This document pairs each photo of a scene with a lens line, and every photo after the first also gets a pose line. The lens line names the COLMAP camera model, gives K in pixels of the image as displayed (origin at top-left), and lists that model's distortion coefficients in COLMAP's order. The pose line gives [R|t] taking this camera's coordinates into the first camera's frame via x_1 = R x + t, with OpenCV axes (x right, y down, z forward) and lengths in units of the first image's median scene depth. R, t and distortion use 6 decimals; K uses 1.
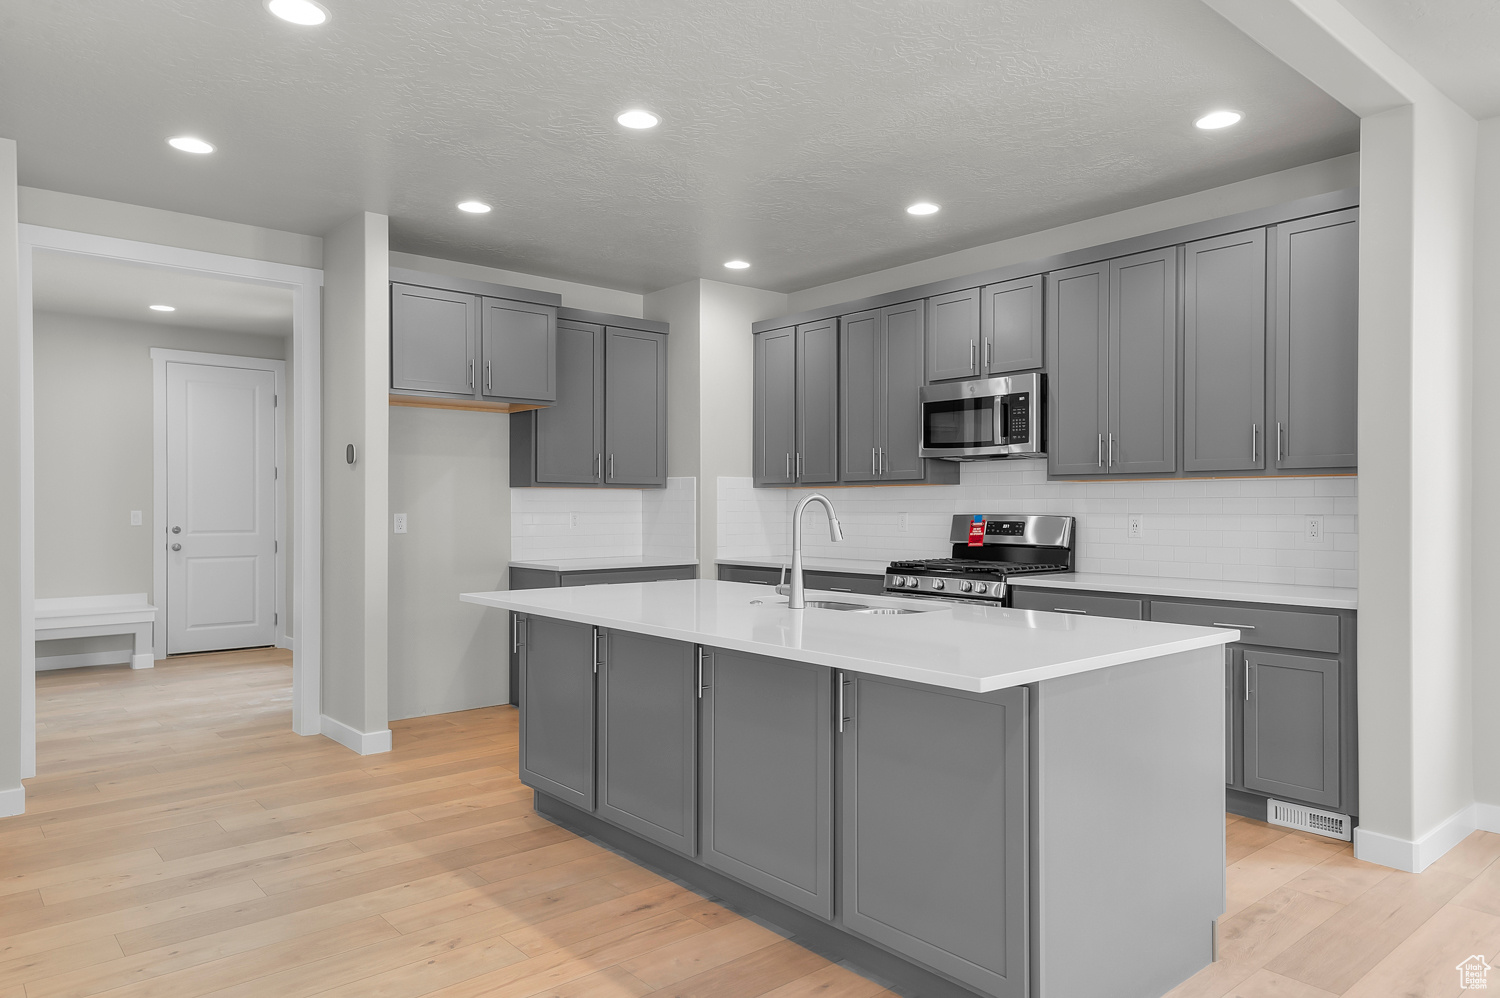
lens RADIAL K [[976.5, 0, 750.0], [0, 976.5, 499.0], [0, 0, 1]] dist [0.002338, 0.000988]
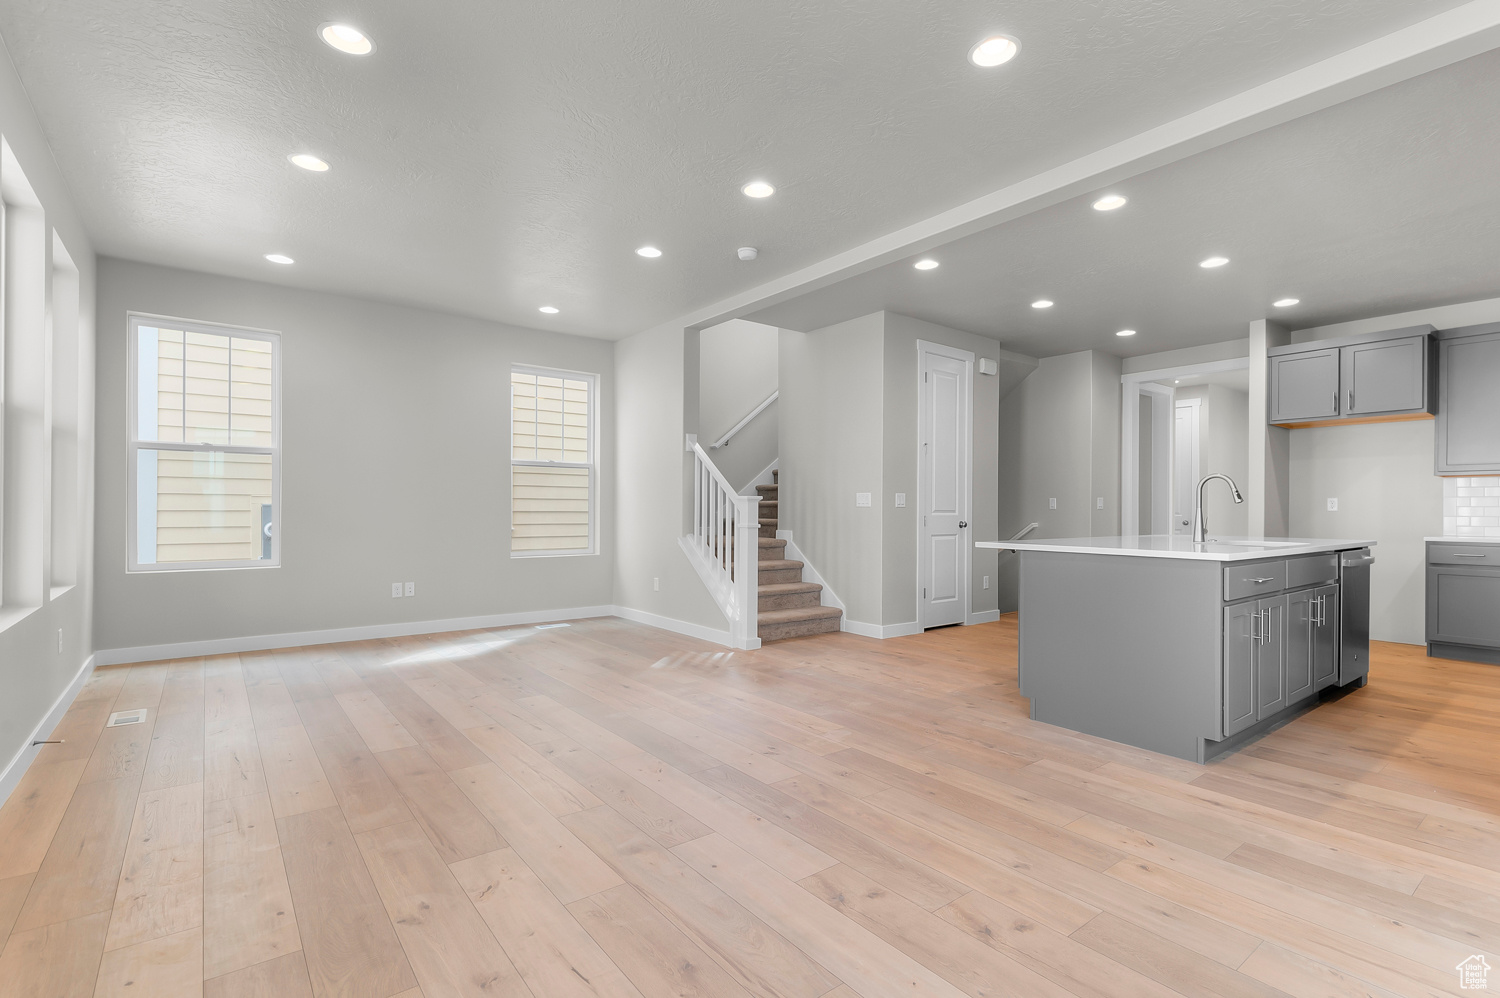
lens RADIAL K [[678.7, 0, 750.0], [0, 678.7, 499.0], [0, 0, 1]] dist [0.026105, -0.000259]
pose [[-0.035006, -0.009718, -0.999340, 1.373560], [-0.002183, 0.999951, -0.009647, 0.053368], [0.999385, 0.001843, -0.035025, 0.272811]]
